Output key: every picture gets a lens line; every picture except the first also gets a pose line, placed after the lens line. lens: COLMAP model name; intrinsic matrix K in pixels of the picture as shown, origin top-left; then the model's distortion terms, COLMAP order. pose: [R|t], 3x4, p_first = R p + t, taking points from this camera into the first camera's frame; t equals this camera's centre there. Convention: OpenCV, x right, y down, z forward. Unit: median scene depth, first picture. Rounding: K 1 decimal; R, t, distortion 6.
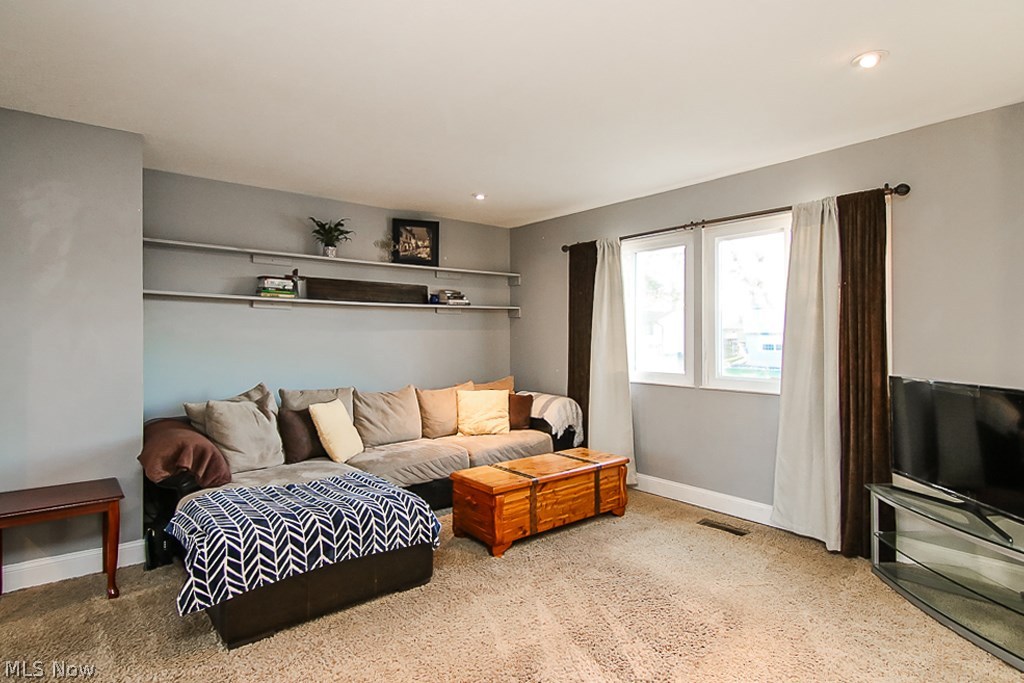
lens RADIAL K [[535.8, 0, 509.6], [0, 535.8, 339.3], [0, 0, 1]] dist [-0.001371, -0.000631]
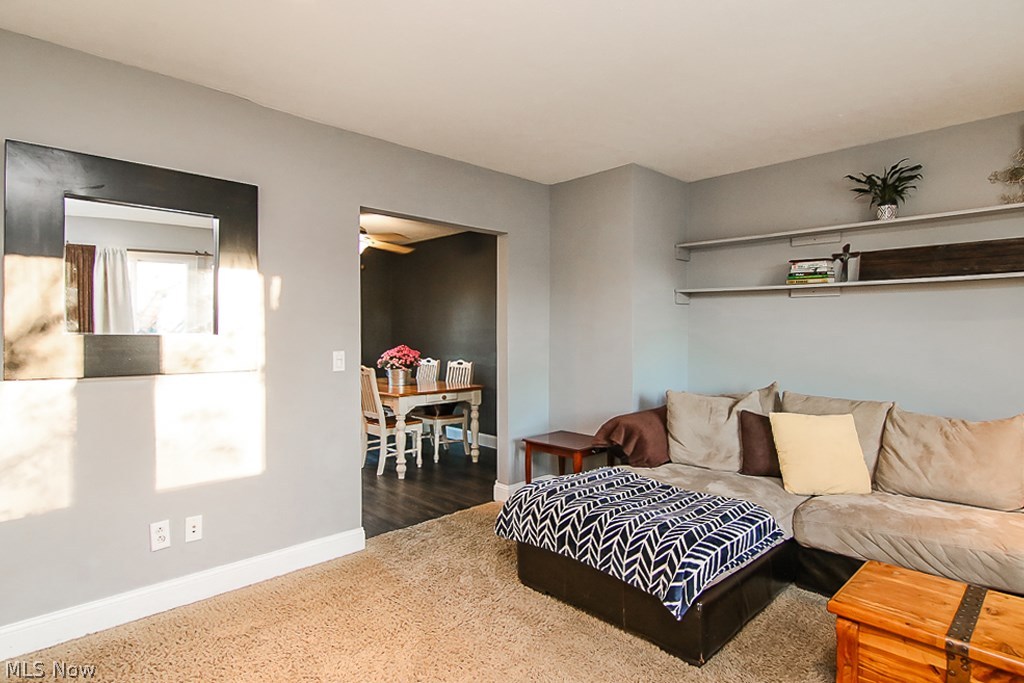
lens RADIAL K [[535.8, 0, 509.6], [0, 535.8, 339.3], [0, 0, 1]] dist [-0.001371, -0.000631]
pose [[0.072452, 0.014842, -0.997261, 0.399236], [-0.003231, 0.999888, 0.014646, -0.001230], [0.997367, 0.002161, 0.072492, 0.500862]]
